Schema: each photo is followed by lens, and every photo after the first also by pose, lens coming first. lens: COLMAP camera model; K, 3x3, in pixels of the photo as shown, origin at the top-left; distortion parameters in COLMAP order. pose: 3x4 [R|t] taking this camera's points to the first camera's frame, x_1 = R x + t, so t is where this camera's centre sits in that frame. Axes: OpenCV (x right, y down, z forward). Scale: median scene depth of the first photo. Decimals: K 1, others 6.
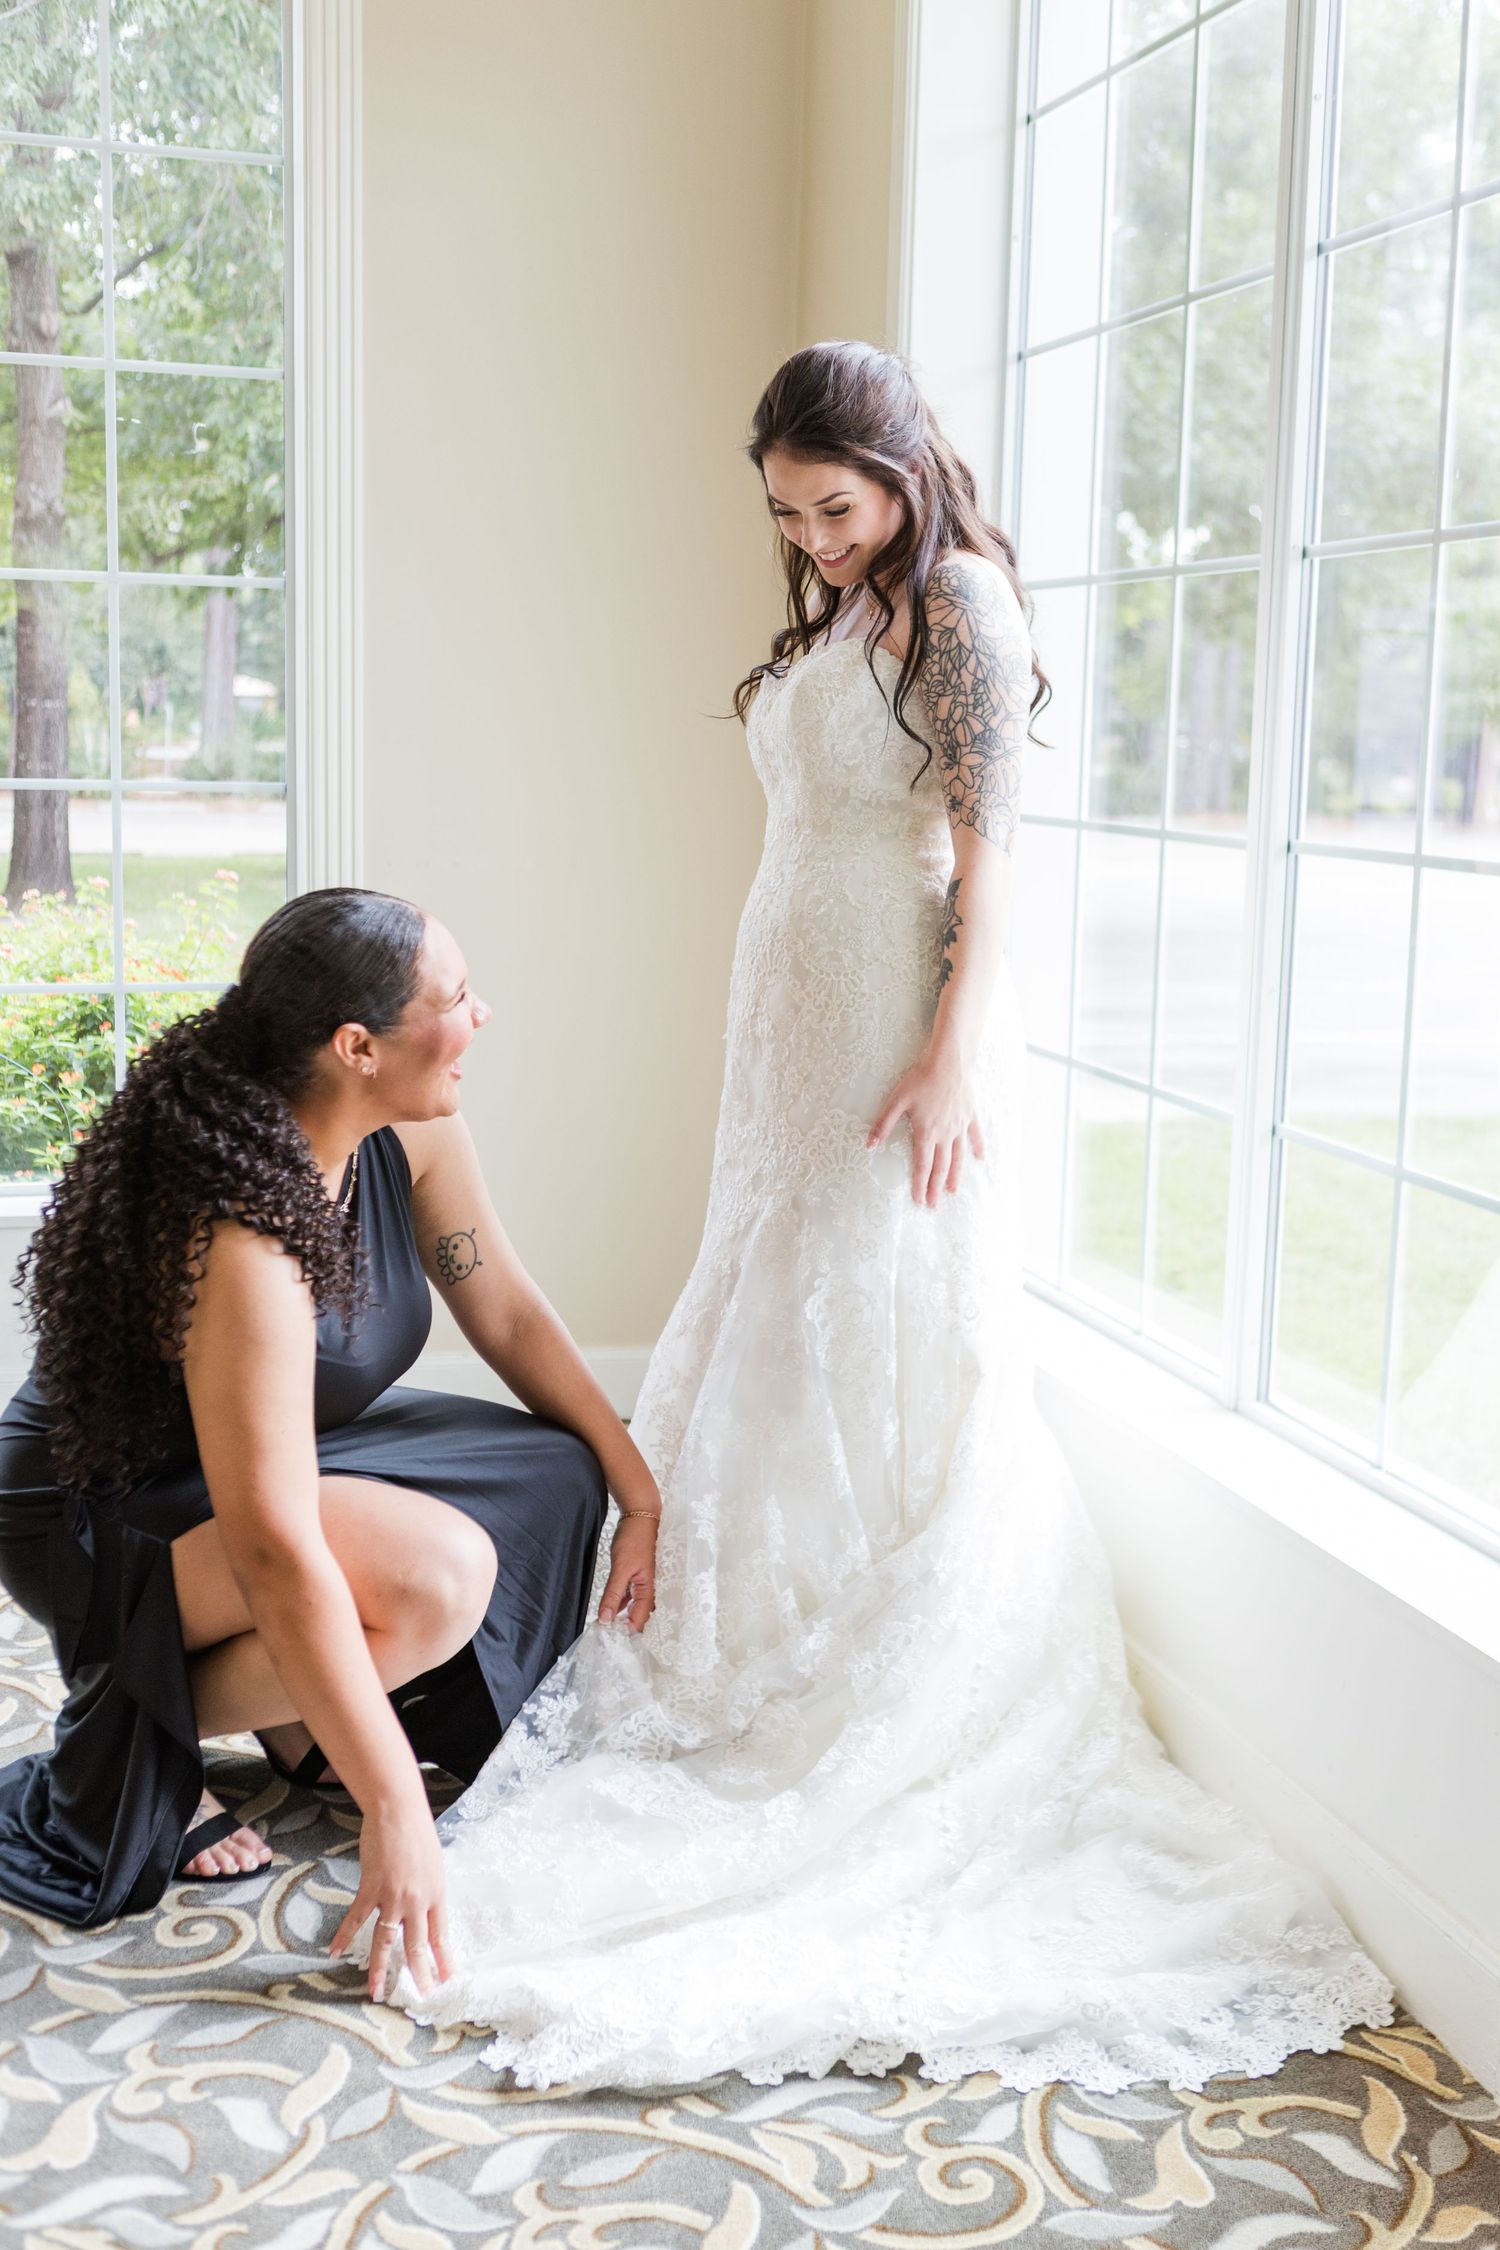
lens RADIAL K [[2557.5, 0, 750.0], [0, 2557.5, 1125.0], [0, 0, 1]] dist [-0.040184, 0.037693]
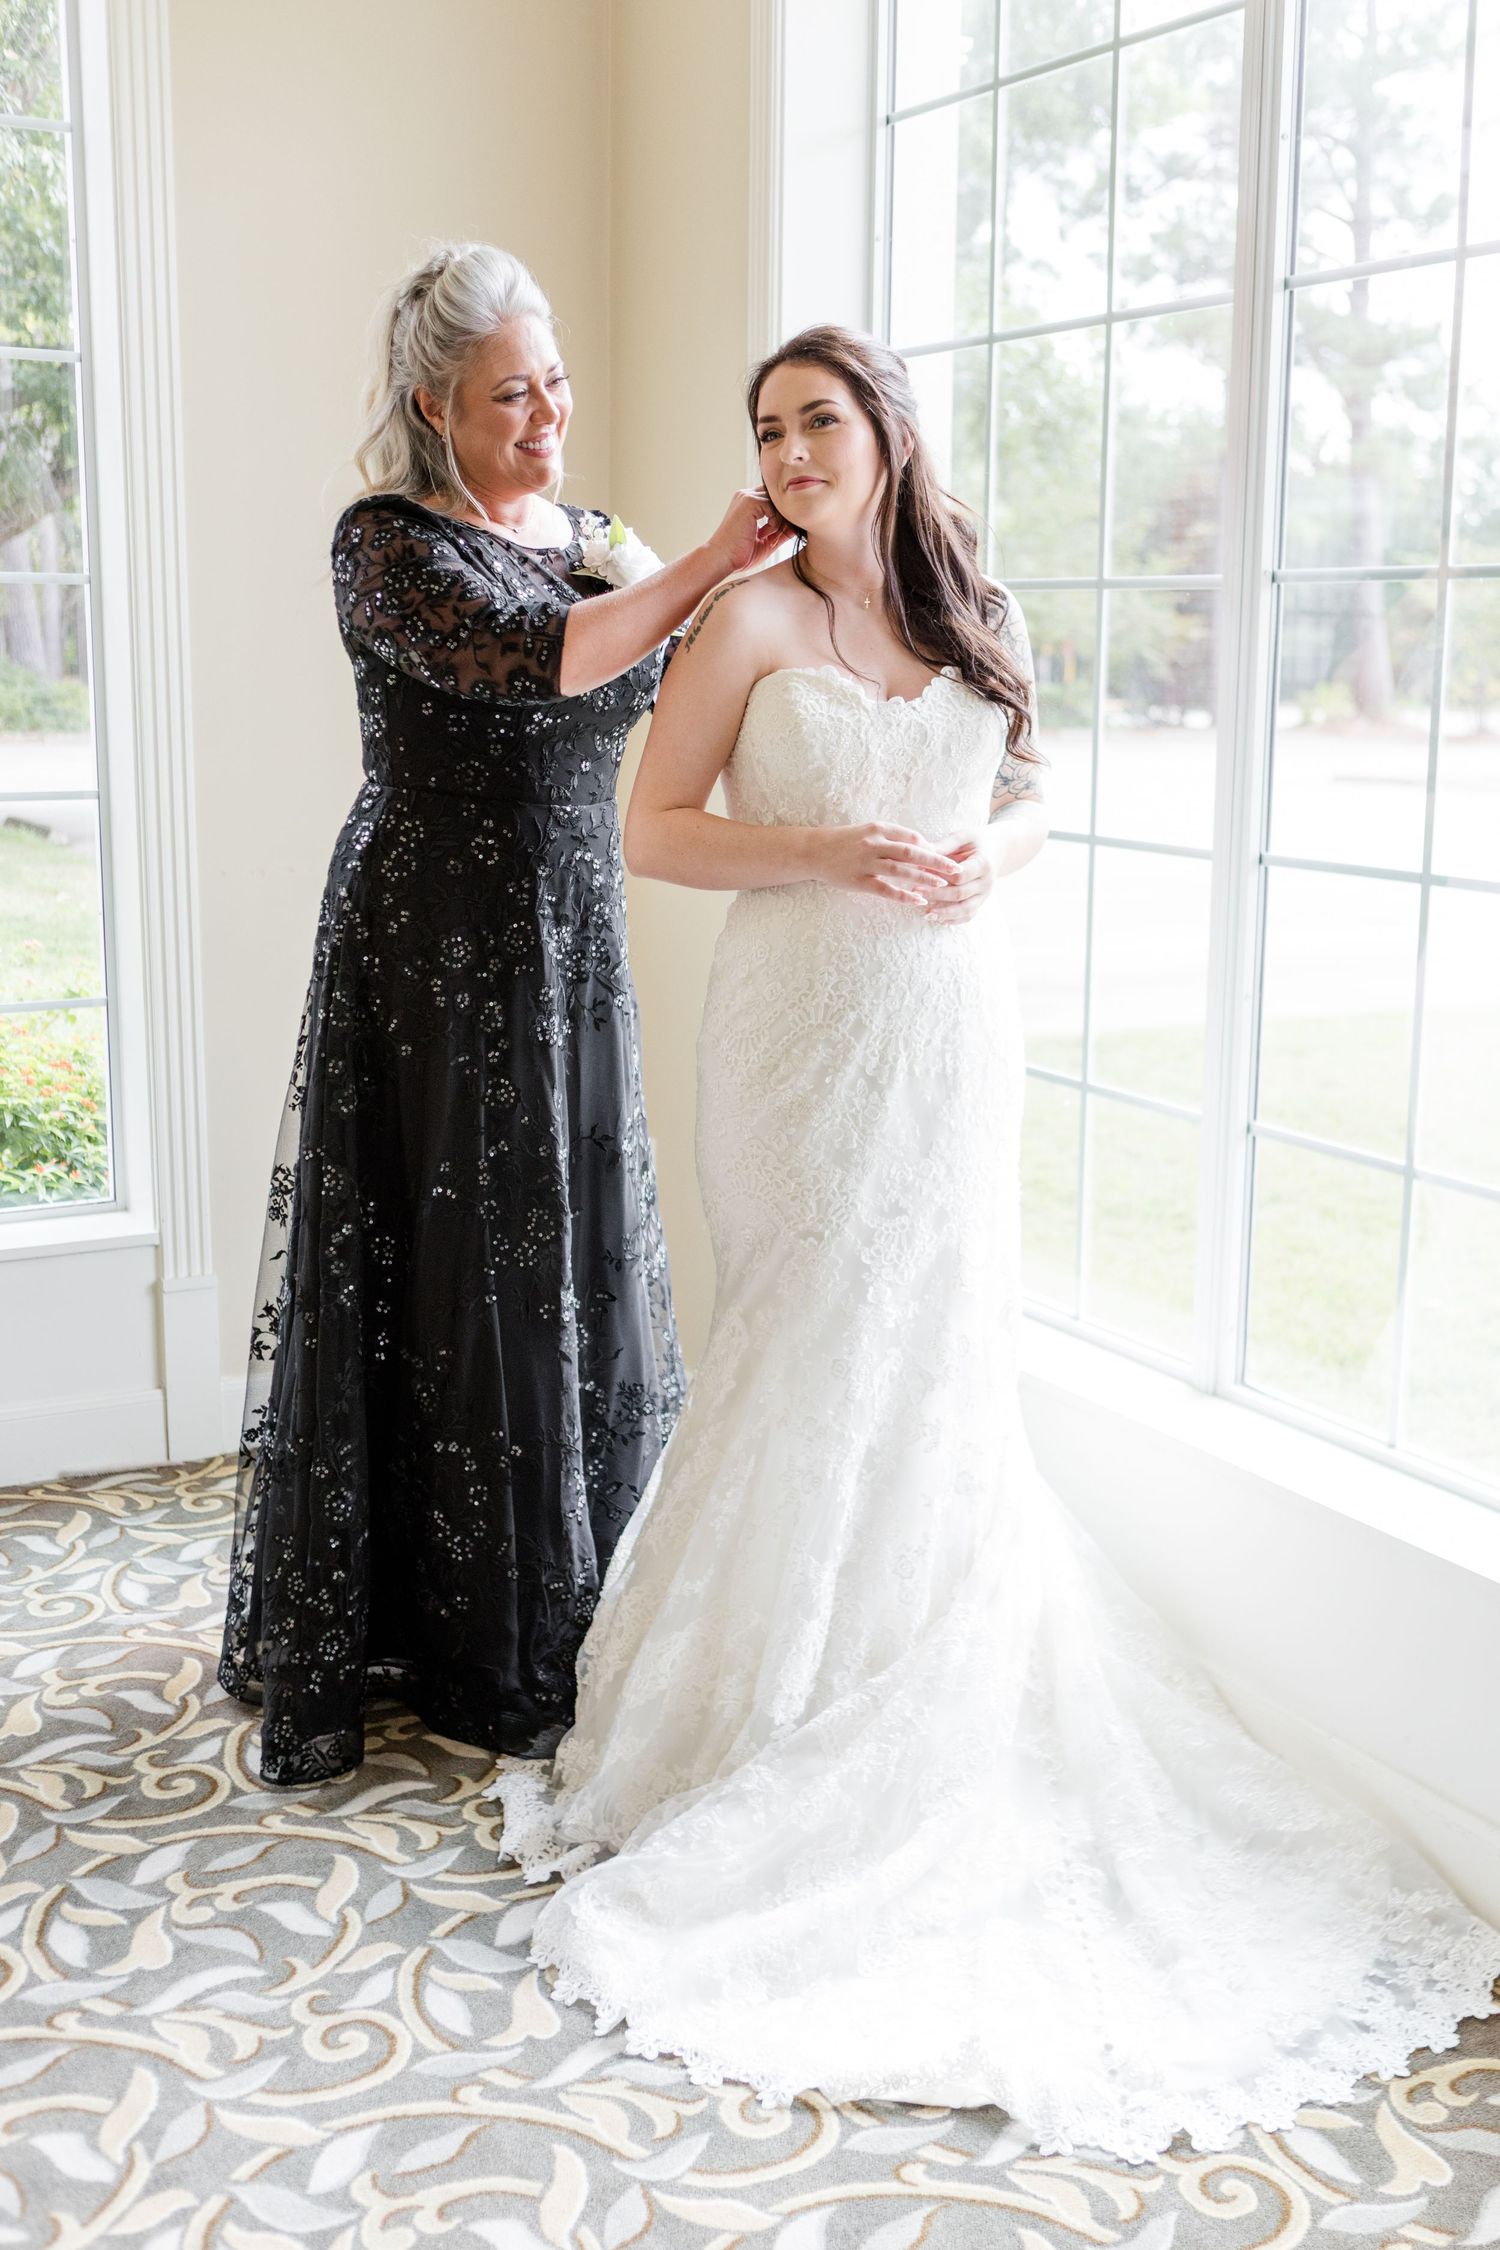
lens RADIAL K [[2503.9, 0, 758.7], [0, 2503.9, 1121.4], [0, 0, 1]] dist [-0.019005, 0.002620]
pose [[0.971535, -0.058132, 0.229652, -0.297957], [0.048397, 0.997684, 0.047802, -0.078643], [-0.231899, -0.035327, 0.972098, 0.060915]]
